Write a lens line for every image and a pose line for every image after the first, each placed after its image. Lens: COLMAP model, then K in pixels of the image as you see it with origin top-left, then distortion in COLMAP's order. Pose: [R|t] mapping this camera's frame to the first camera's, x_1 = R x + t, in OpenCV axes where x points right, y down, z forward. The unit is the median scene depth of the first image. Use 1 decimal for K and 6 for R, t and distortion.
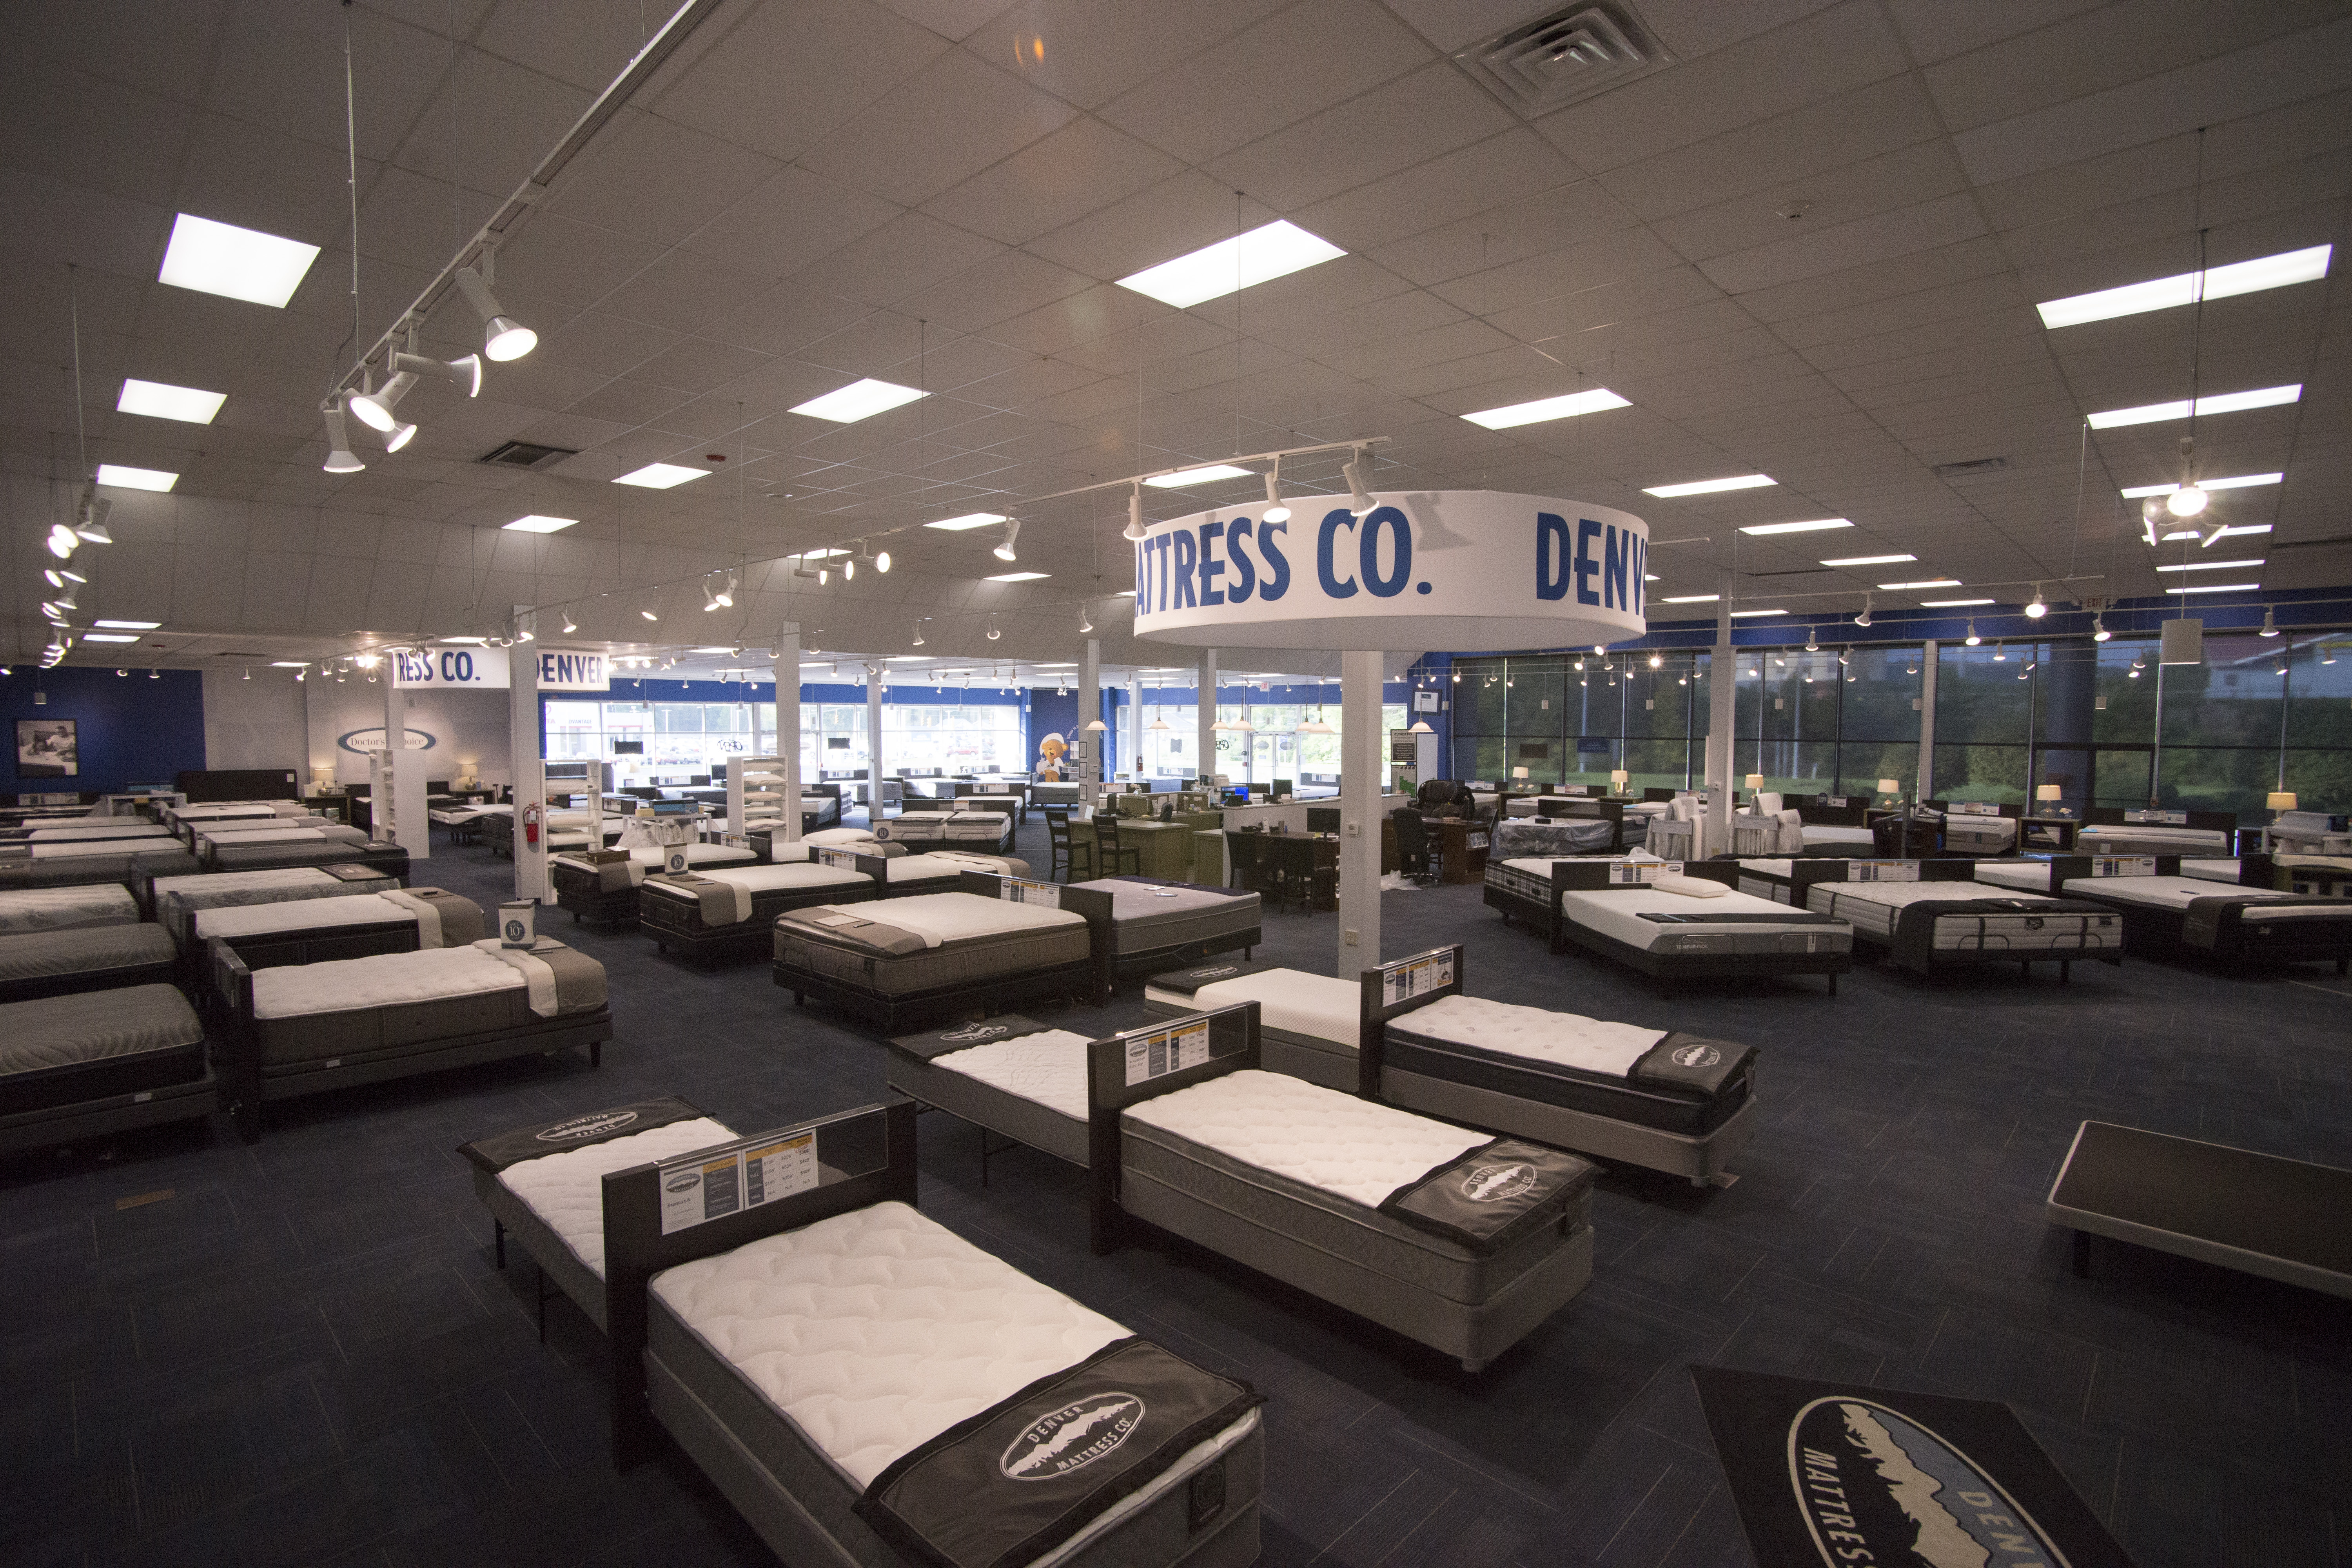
lens RADIAL K [[1119.8, 0, 1176.0], [0, 1119.8, 784.0], [0, 0, 1]] dist [-0.000850, 0.000040]
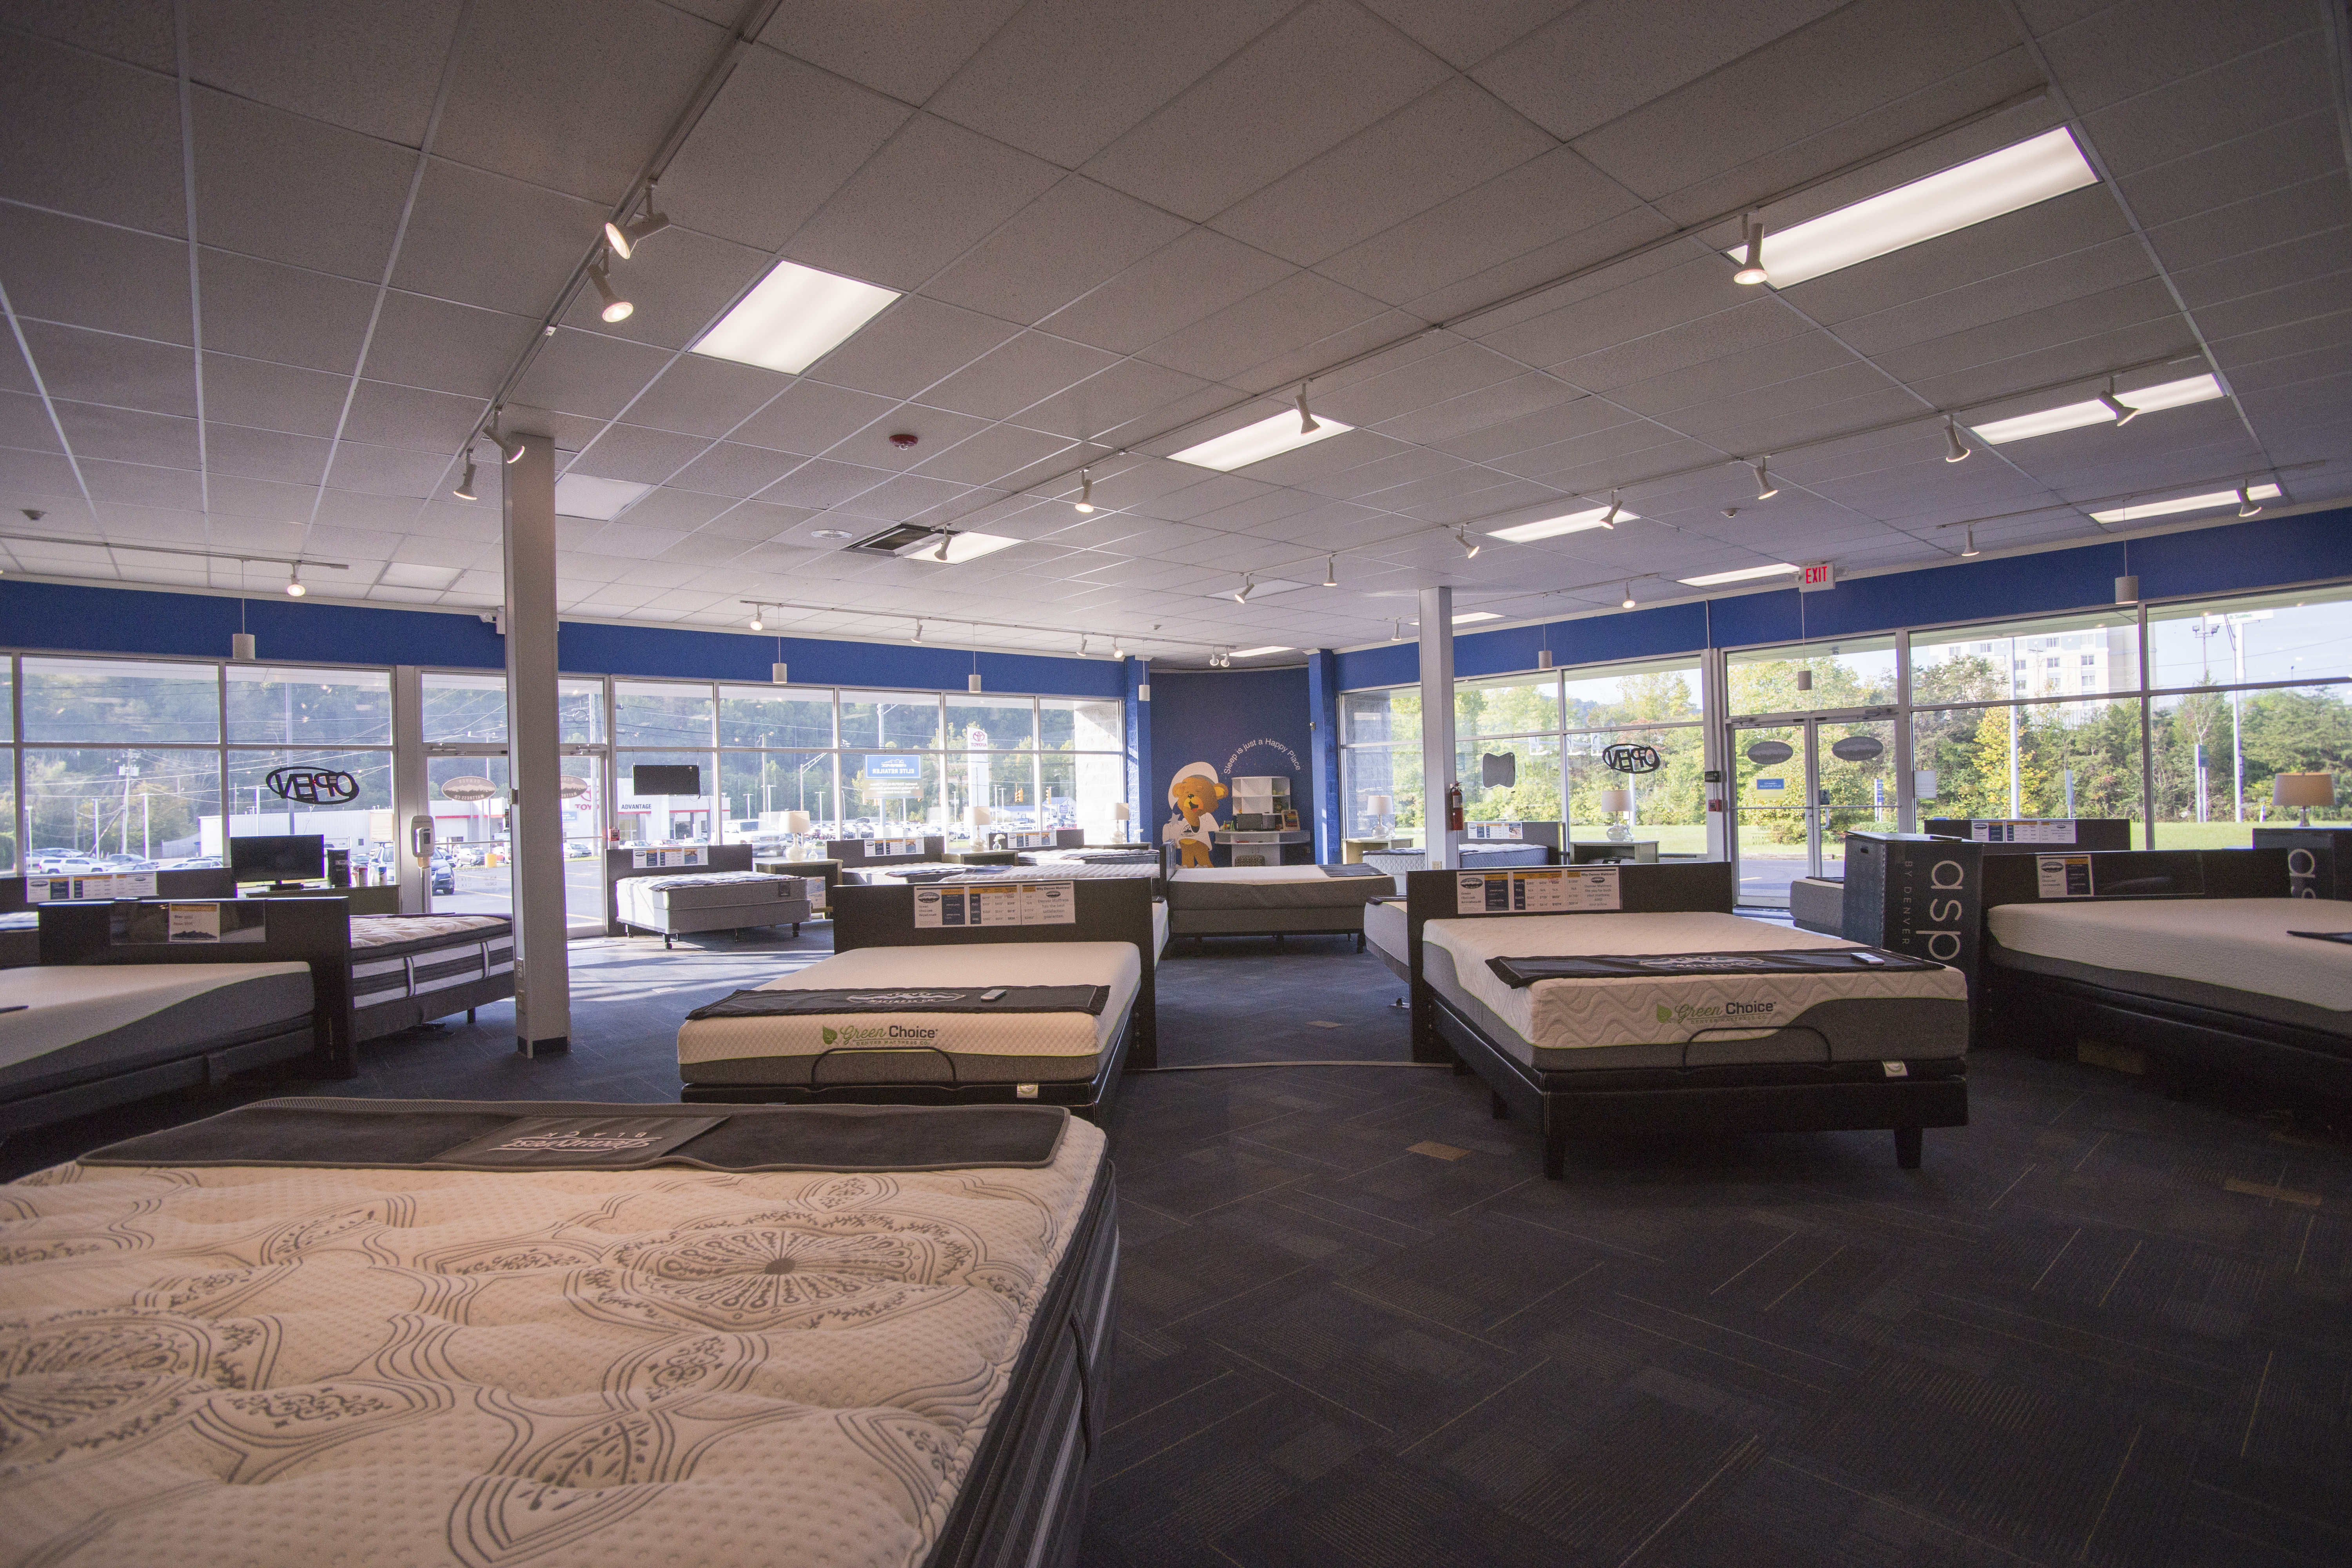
lens RADIAL K [[1119.8, 0, 1176.0], [0, 1119.8, 784.0], [0, 0, 1]] dist [-0.000850, 0.000040]
pose [[0.994793, -0.031592, -0.096895, -0.079826], [0.024716, 0.997145, -0.071353, -0.002348], [0.098873, 0.068587, 0.992734, 0.582104]]
